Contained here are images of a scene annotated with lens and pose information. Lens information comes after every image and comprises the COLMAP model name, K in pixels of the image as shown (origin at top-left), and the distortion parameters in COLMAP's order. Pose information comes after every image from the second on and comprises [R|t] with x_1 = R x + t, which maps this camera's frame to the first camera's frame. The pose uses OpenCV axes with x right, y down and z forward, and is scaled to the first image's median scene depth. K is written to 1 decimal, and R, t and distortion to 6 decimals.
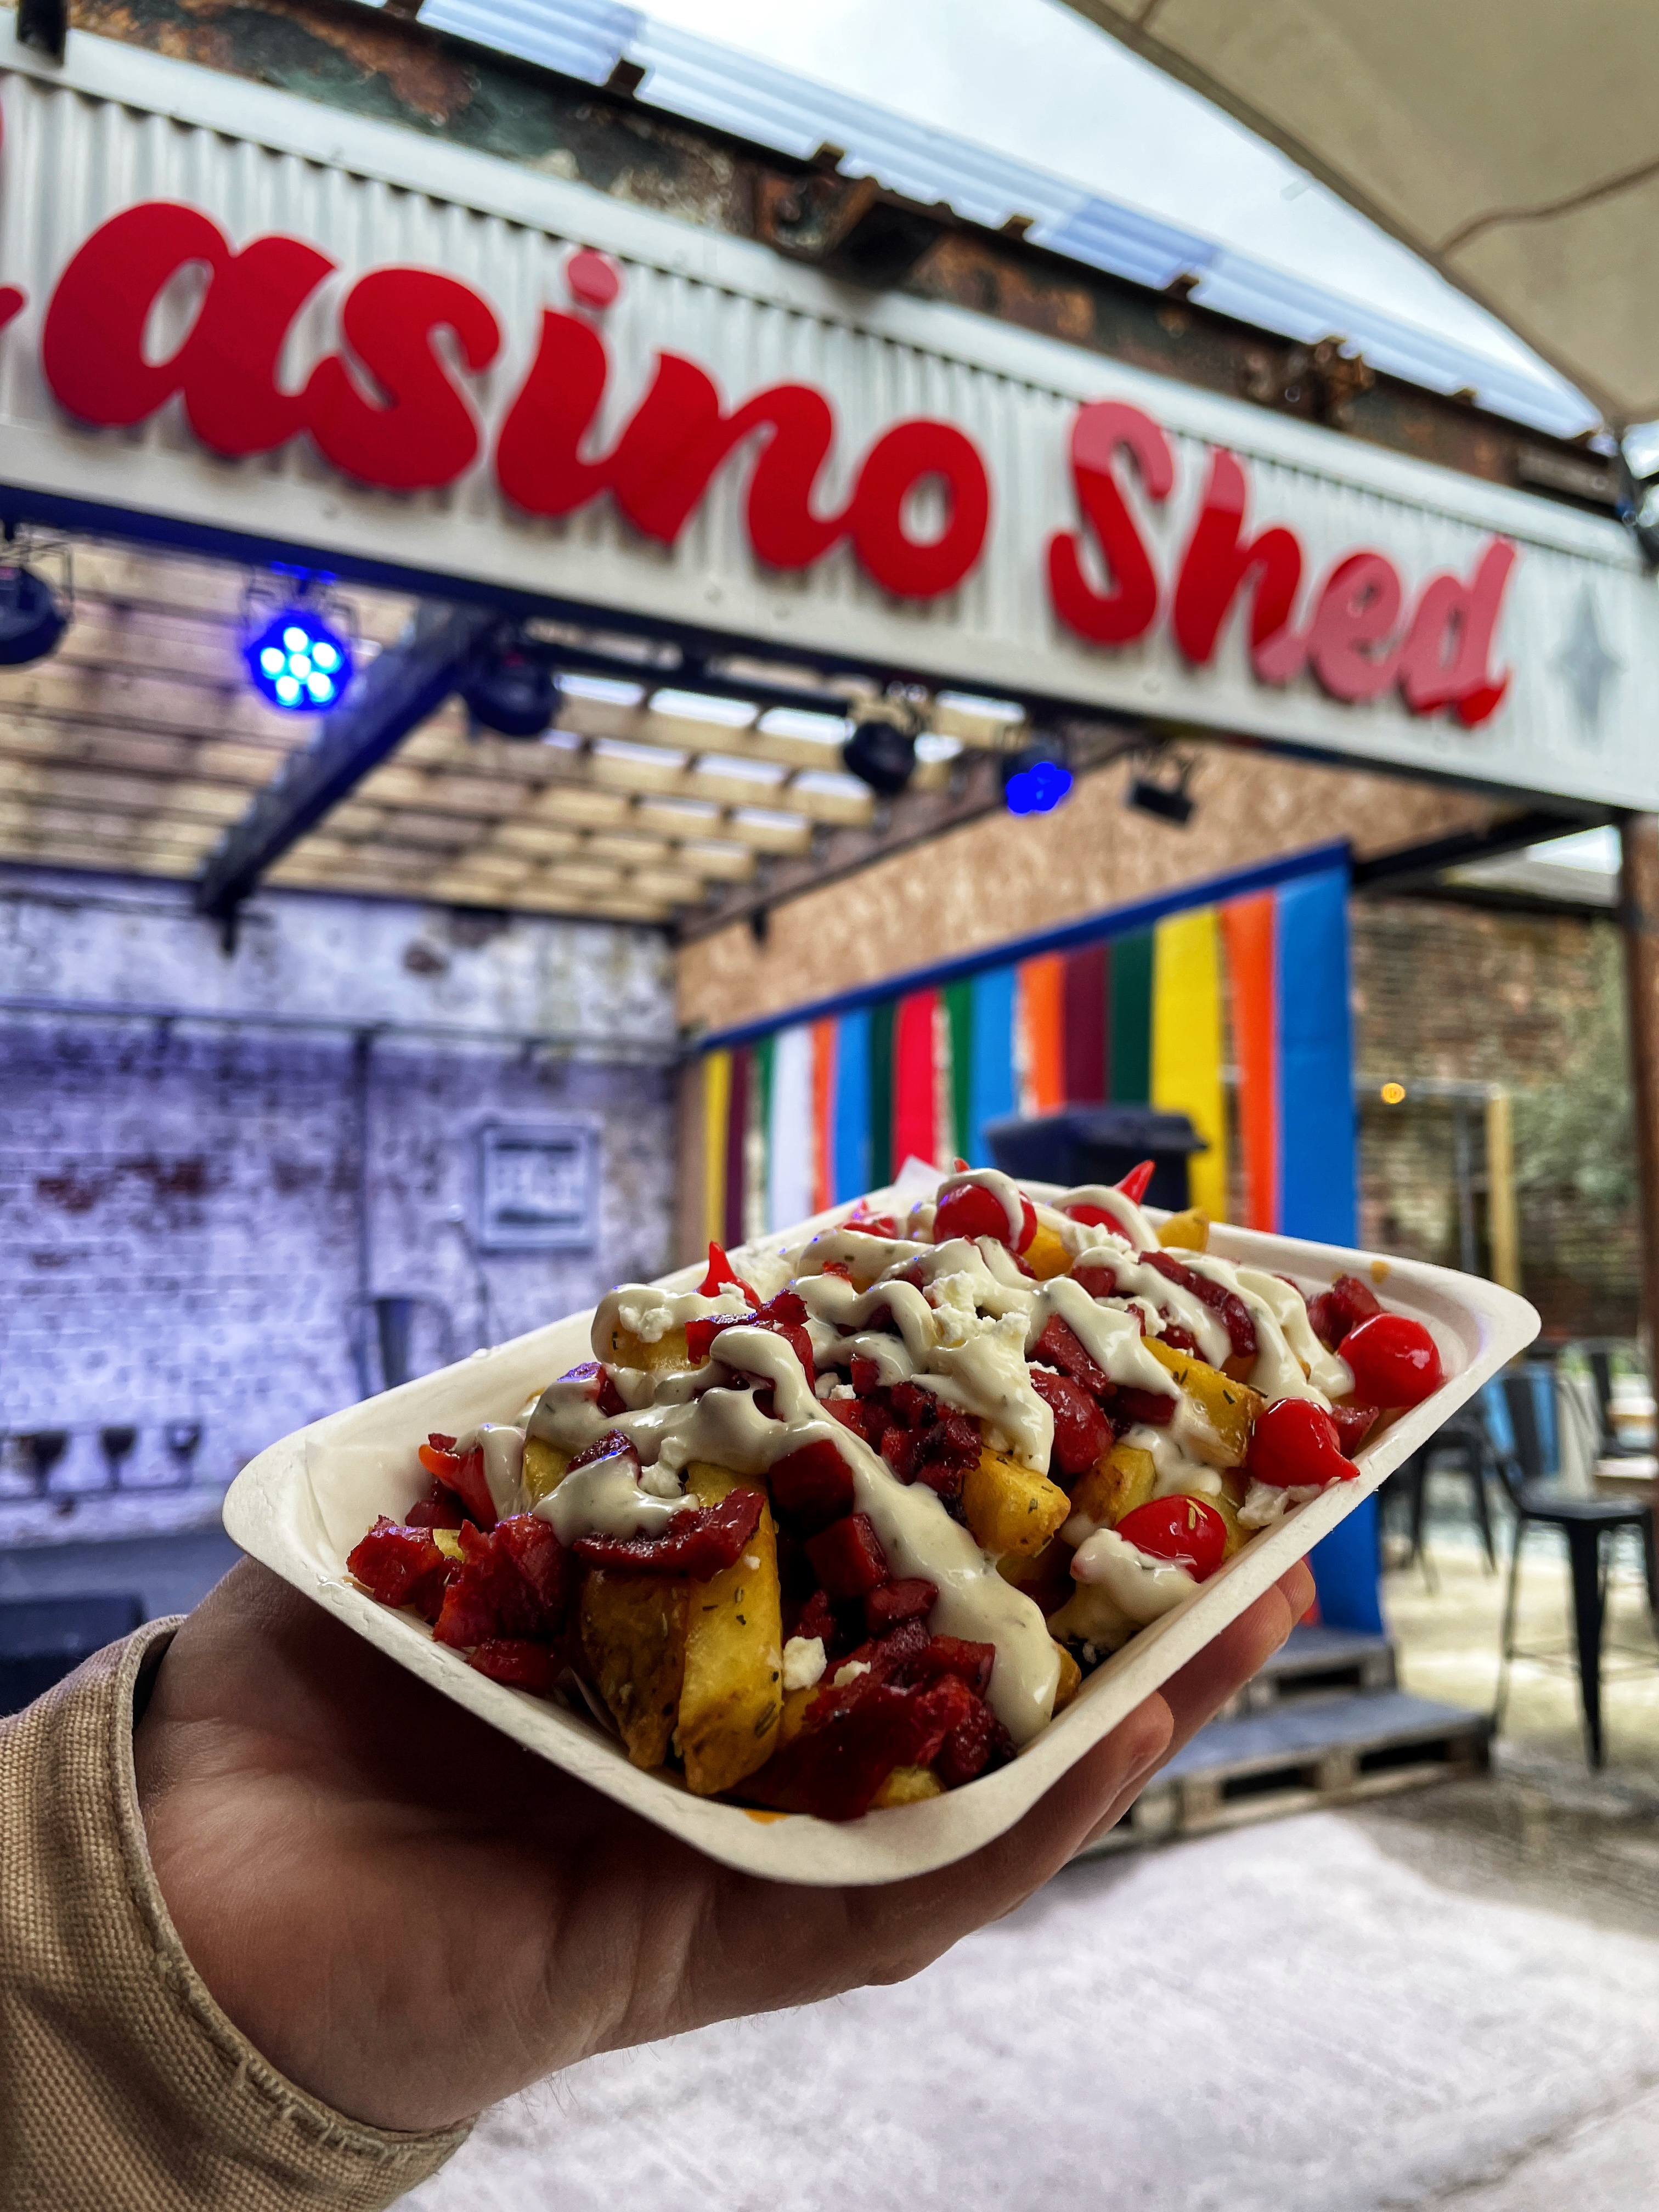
lens RADIAL K [[1712.5, 0, 829.5], [0, 1712.5, 1131.3], [0, 0, 1]] dist [0.073976, -0.115295]
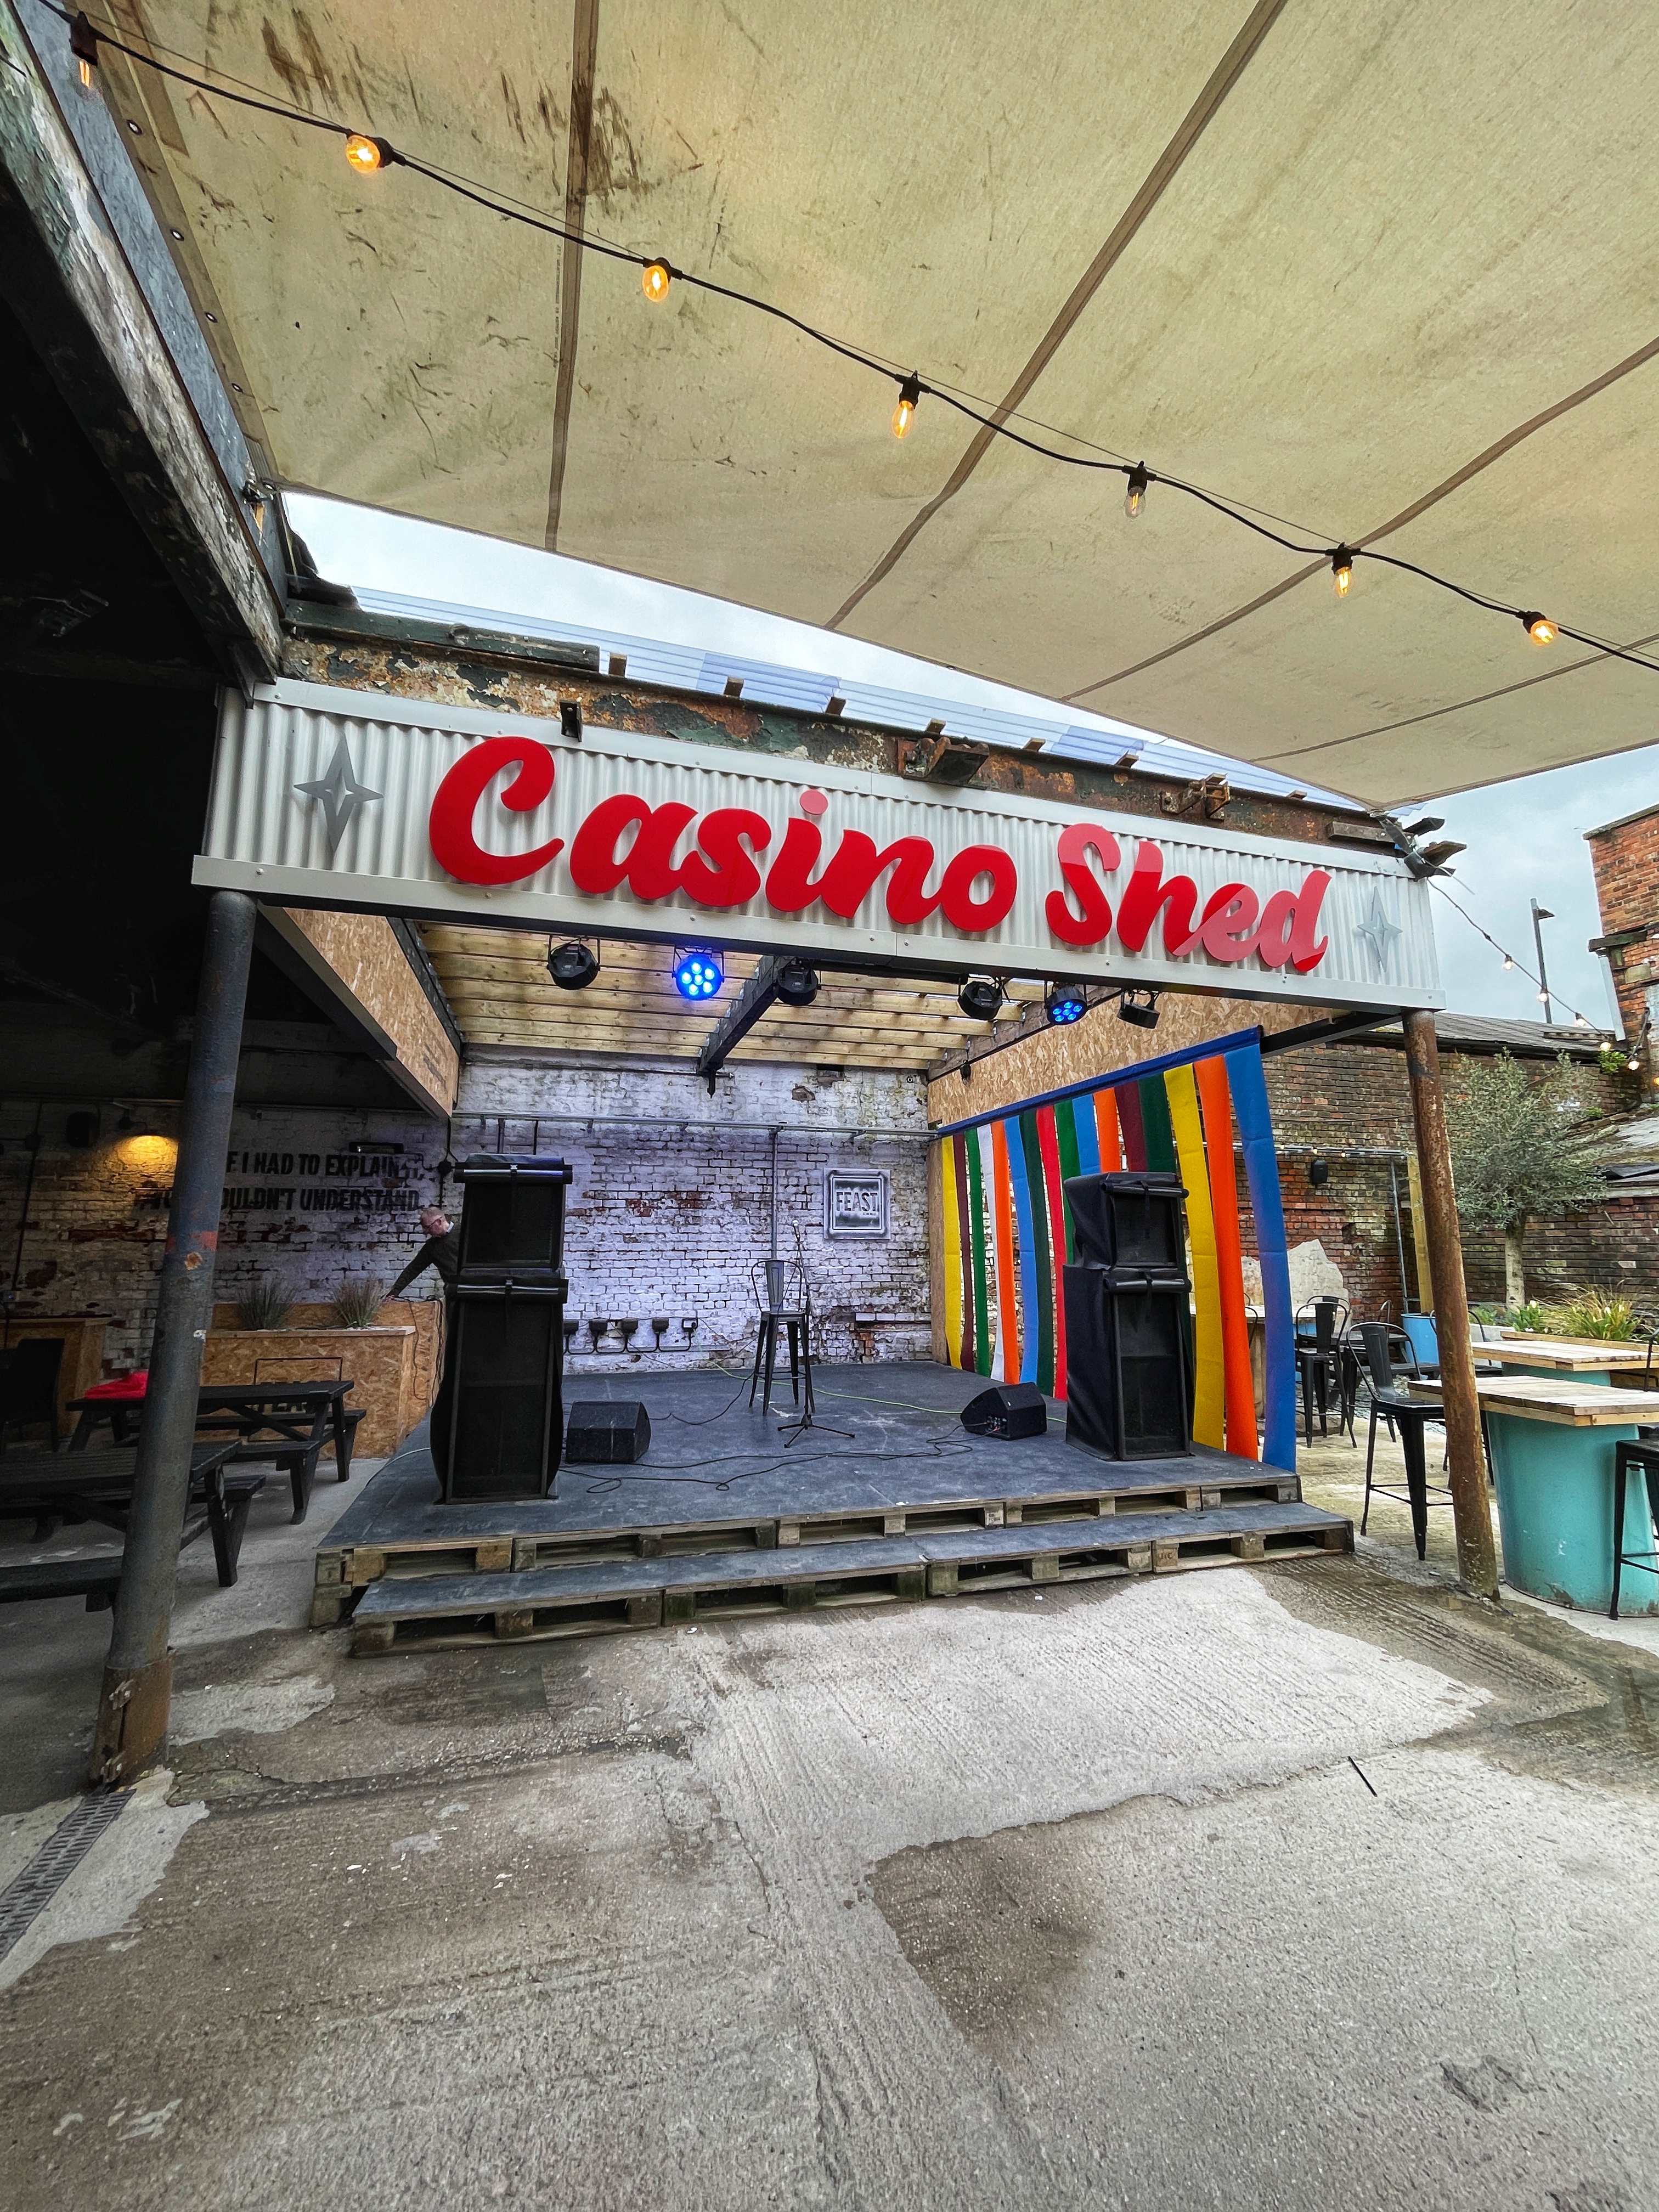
lens RADIAL K [[903.3, 0, 829.5], [0, 903.3, 1106.0], [0, 0, 1]] dist [-0.000949, -0.000267]
pose [[0.968367, -0.017824, -0.248893, 0.104657], [0.001627, 0.997875, -0.065133, -0.024726], [0.249525, 0.062668, 0.966338, -0.044118]]
